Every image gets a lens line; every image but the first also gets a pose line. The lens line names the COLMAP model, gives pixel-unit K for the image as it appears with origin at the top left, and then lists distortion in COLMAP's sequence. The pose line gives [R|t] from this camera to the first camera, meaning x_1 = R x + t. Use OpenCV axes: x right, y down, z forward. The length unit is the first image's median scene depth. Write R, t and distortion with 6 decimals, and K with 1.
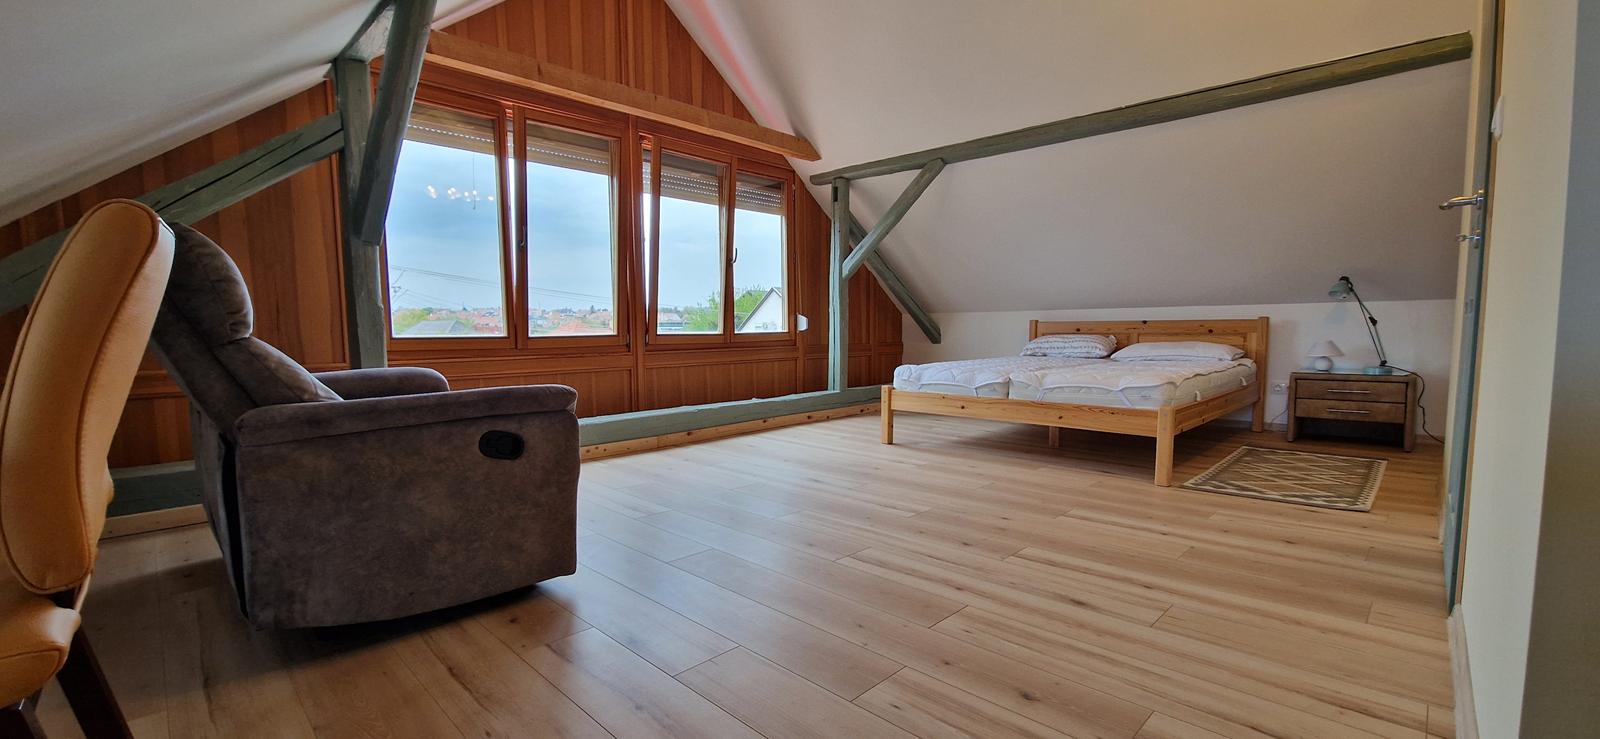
lens RADIAL K [[649.1, 0, 795.7], [0, 649.1, 370.8], [0, 0, 1]] dist [-0.004125, 0.000806]
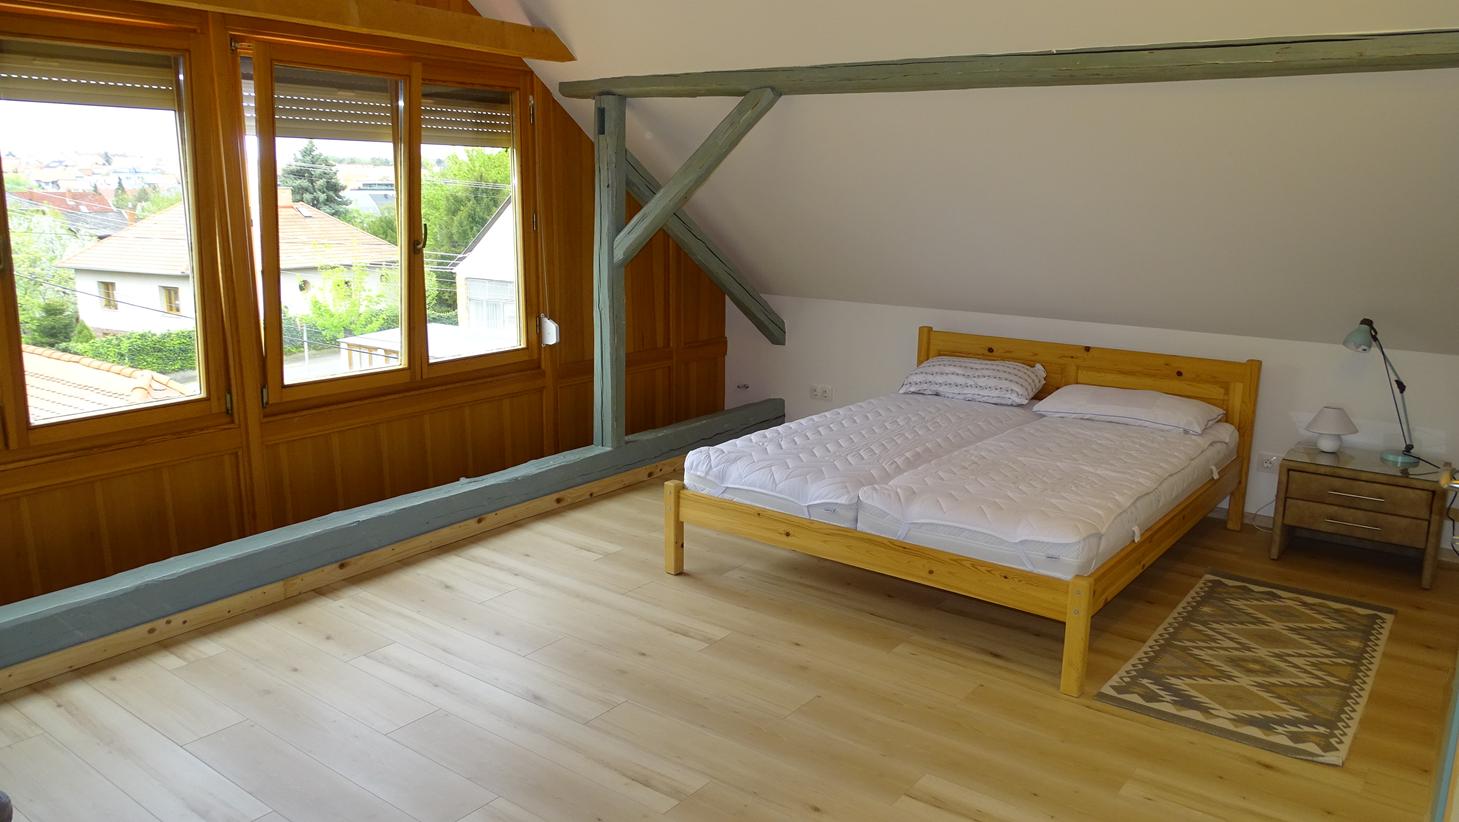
lens RADIAL K [[1037.1, 0, 728.8], [0, 1037.1, 410.0], [0, 0, 1]] dist [-0.002834, -0.010685]
pose [[0.991640, -0.009700, 0.128673, 0.060938], [-0.007118, 0.991540, 0.129606, -0.155882], [-0.128842, -0.129439, 0.983181, 0.036651]]
